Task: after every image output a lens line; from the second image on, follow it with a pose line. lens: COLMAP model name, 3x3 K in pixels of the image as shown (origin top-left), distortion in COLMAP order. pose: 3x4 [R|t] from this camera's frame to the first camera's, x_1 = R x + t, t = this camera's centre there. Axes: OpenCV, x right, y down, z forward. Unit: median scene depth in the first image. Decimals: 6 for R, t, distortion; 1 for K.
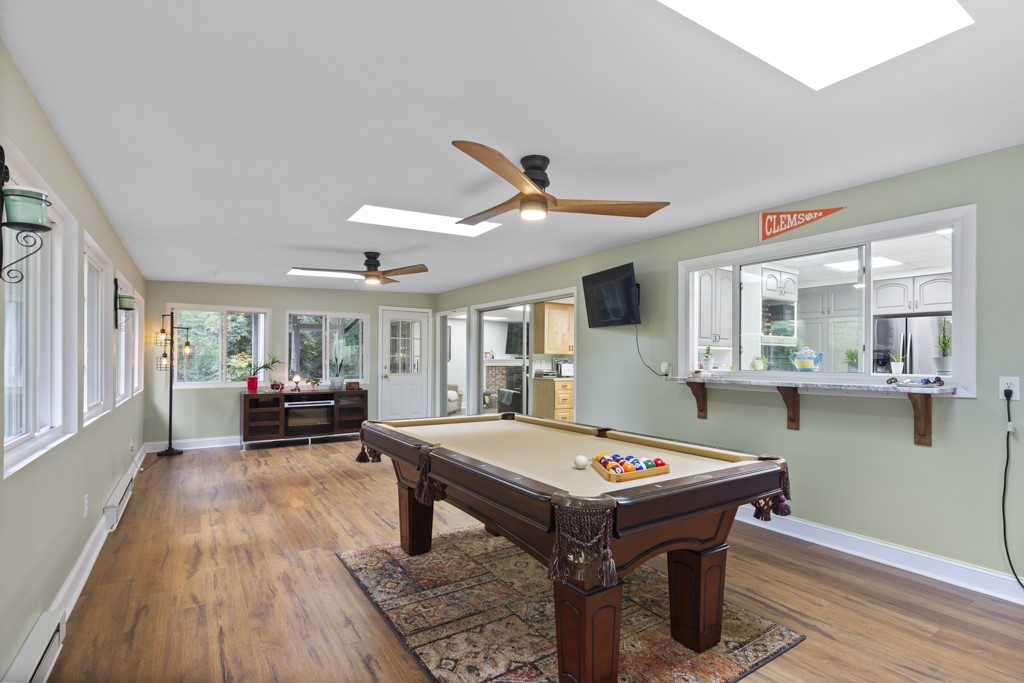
lens RADIAL K [[493.2, 0, 515.3], [0, 493.2, 357.3], [0, 0, 1]] dist [0.004689, 0.000614]
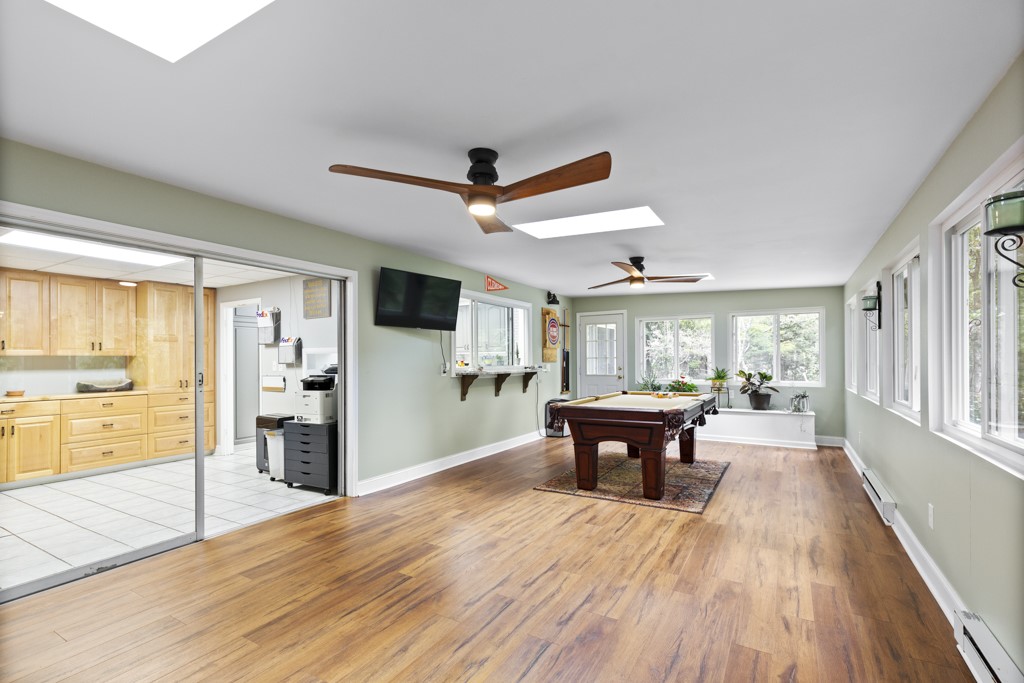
lens RADIAL K [[474.8, 0, 517.1], [0, 474.8, 360.6], [0, 0, 1]] dist [0.000815, 0.000116]
pose [[-0.453782, -0.001383, 0.891112, -1.071094], [0.003225, 0.999990, 0.003194, 0.003304], [-0.891107, 0.004323, -0.453773, 1.717250]]
